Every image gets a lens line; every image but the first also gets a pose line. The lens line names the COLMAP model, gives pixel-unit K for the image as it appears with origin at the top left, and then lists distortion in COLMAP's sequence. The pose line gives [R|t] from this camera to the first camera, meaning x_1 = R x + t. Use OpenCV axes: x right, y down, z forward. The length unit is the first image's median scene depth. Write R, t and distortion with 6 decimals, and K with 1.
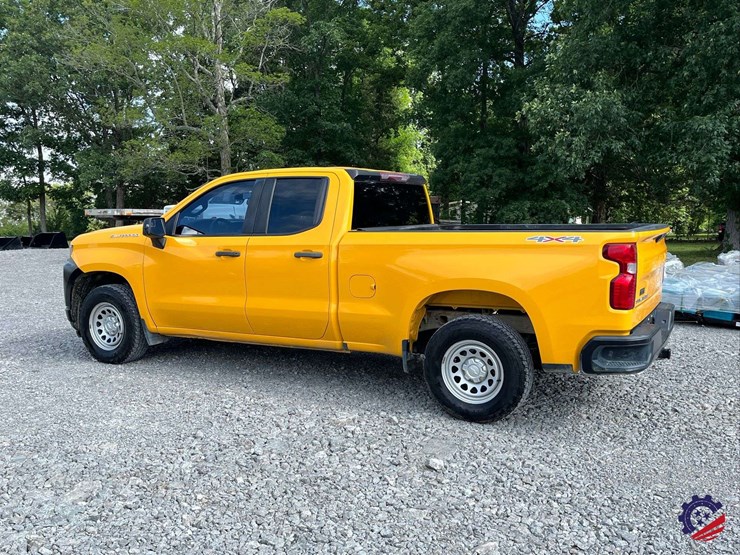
lens RADIAL K [[695.3, 0, 361.2], [0, 695.3, 291.5], [0, 0, 1]] dist [0.030671, 0.000000]
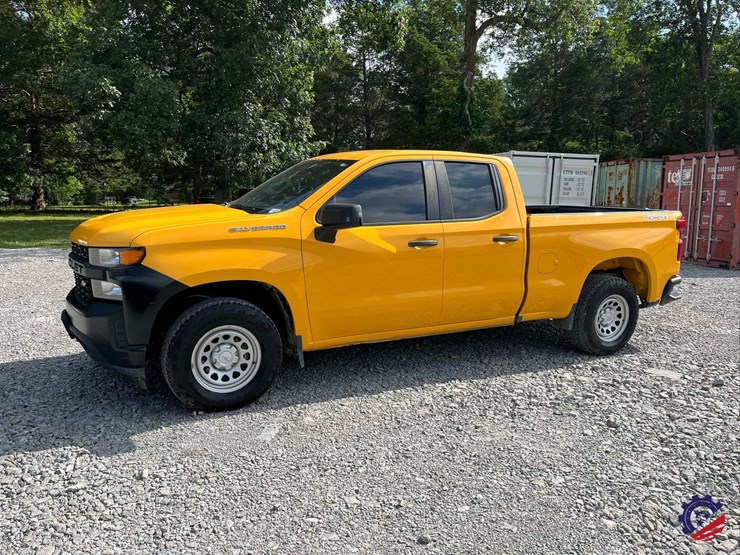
lens RADIAL K [[566.5, 0, 363.3], [0, 566.5, 283.3], [0, 0, 1]] dist [0.012718, -0.029659]
pose [[0.574023, -0.121600, 0.809760, -0.772868], [0.078038, 0.992535, 0.093727, -0.071266], [-0.815112, 0.009390, 0.579227, 0.586285]]
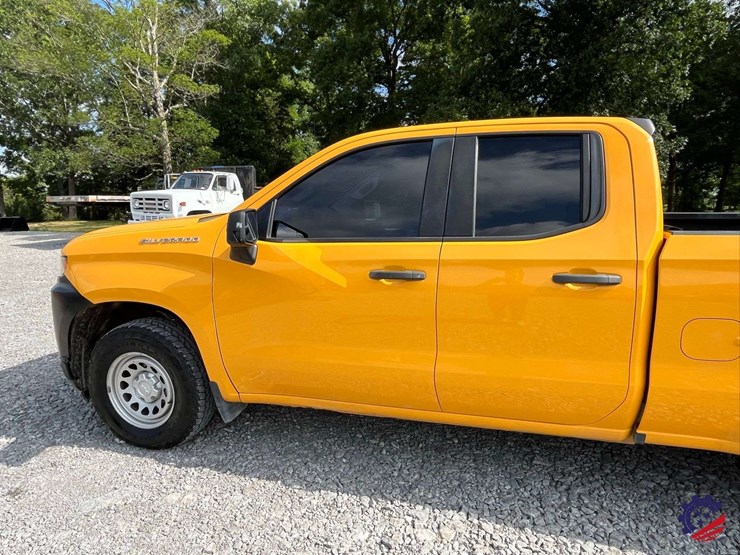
lens RADIAL K [[473.3, 0, 366.3], [0, 473.3, 280.3], [0, 0, 1]] dist [-0.002842, -0.000447]
pose [[0.974362, -0.043108, 0.220815, -0.273790], [0.029787, 0.997549, 0.063307, -0.068136], [-0.223003, -0.055107, 0.973259, 0.592212]]
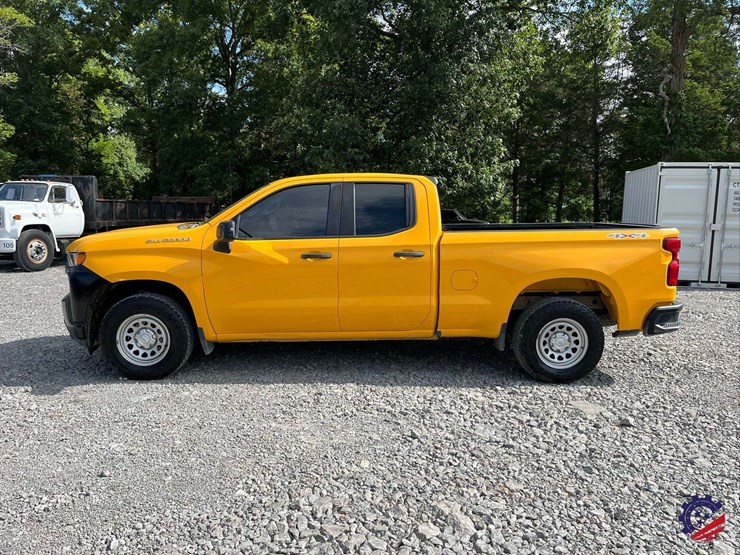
lens RADIAL K [[566.5, 0, 361.2], [0, 566.5, 280.2], [0, 0, 1]] dist [0.012718, -0.029659]
pose [[0.870592, -0.058808, 0.488478, -0.497544], [0.053684, 0.998257, 0.024502, -0.032285], [-0.489067, 0.004892, 0.872232, 0.225575]]
